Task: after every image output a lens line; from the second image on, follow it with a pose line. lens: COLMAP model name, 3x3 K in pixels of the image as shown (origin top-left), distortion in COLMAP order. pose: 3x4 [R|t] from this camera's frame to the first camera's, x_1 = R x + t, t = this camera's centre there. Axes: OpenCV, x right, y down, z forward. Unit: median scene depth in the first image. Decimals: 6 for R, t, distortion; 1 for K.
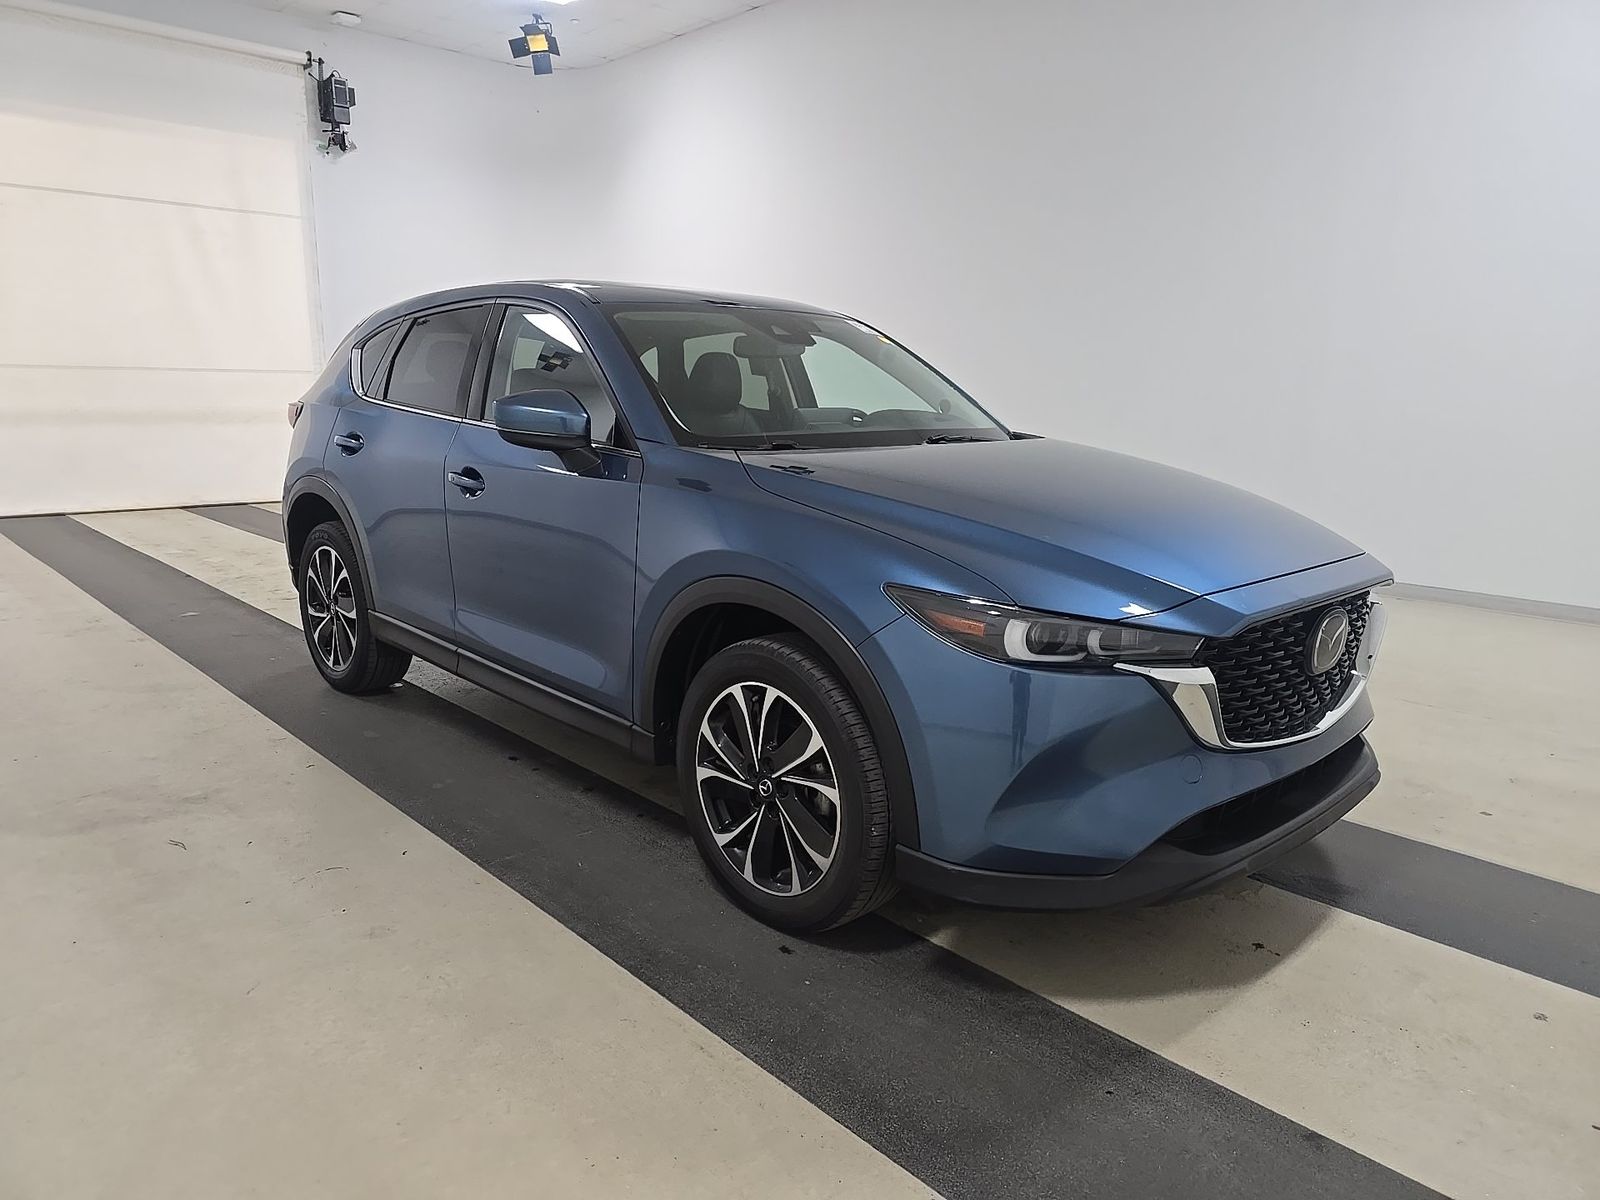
lens RADIAL K [[1085.3, 0, 811.9], [0, 1085.3, 602.6], [0, 0, 1]] dist [0.055263, -0.041456]
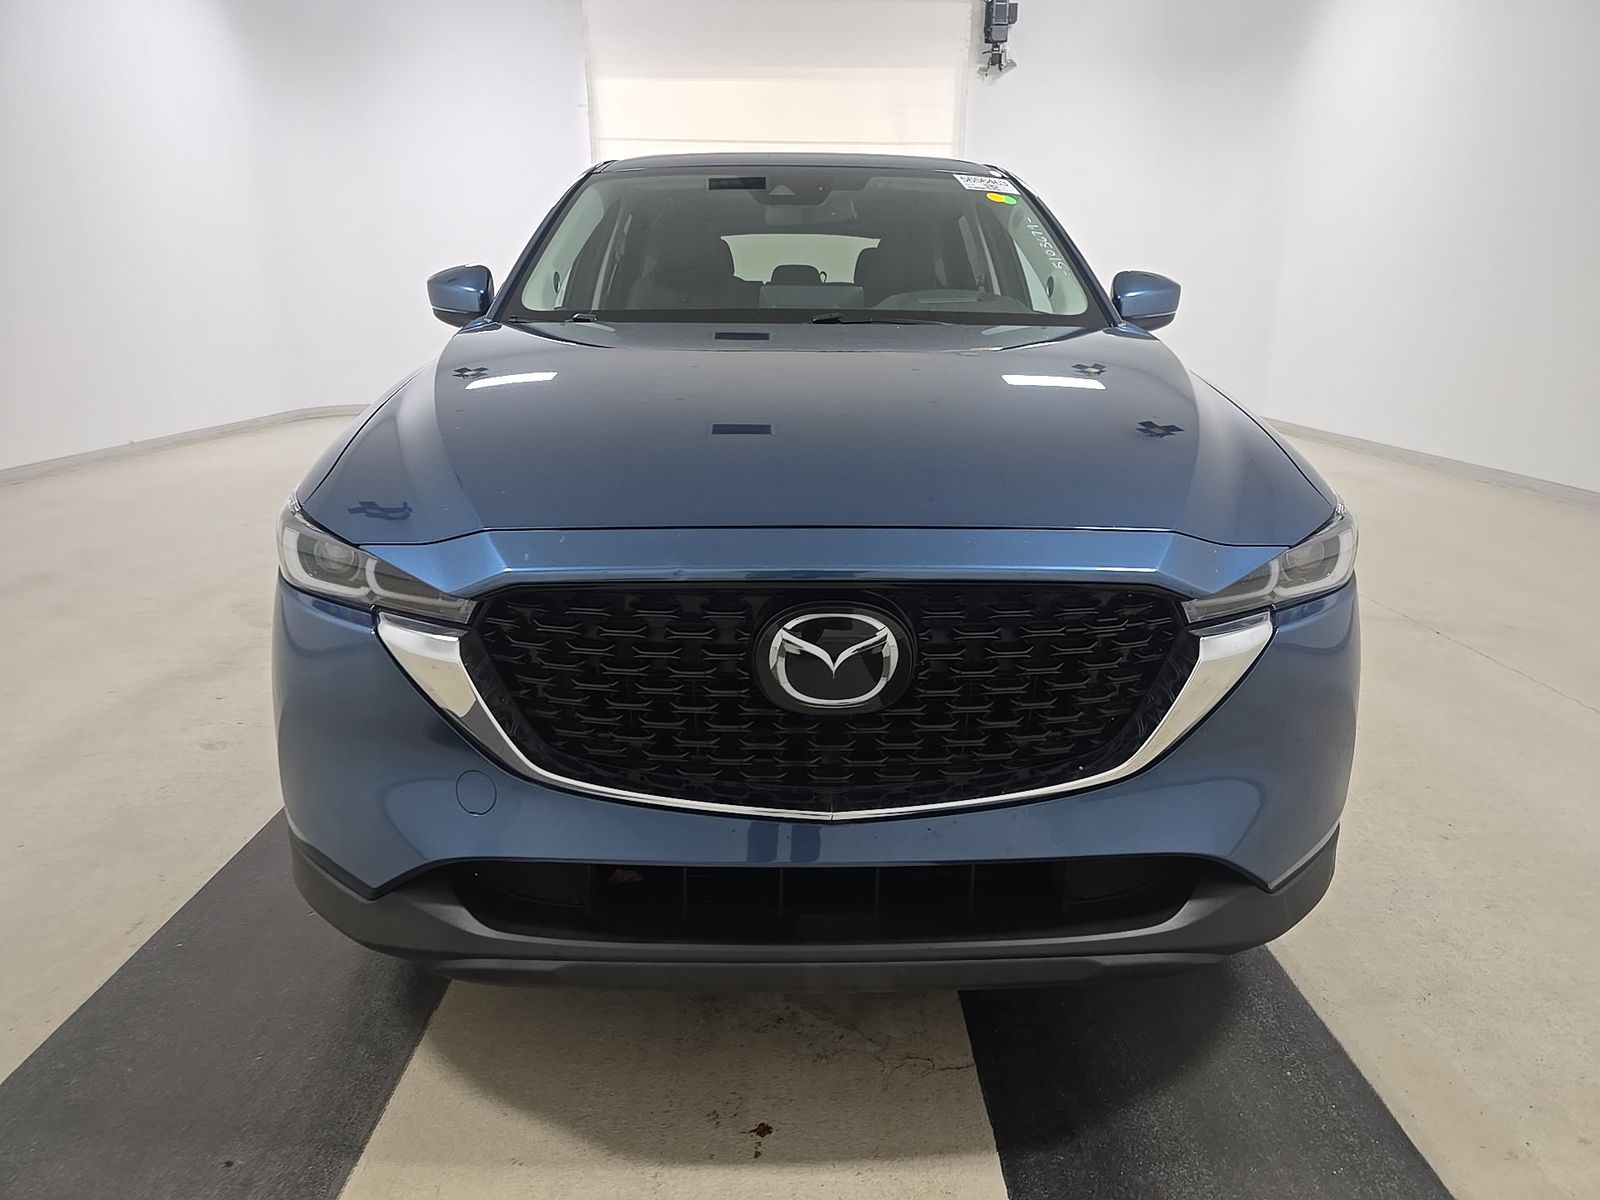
lens RADIAL K [[1085.3, 0, 811.9], [0, 1085.3, 602.6], [0, 0, 1]] dist [0.055263, -0.041456]
pose [[0.729465, 0.165187, -0.663773, 0.203125], [-0.127949, 0.986226, 0.104821, -0.012082], [0.671945, 0.008466, 0.740553, 0.144851]]
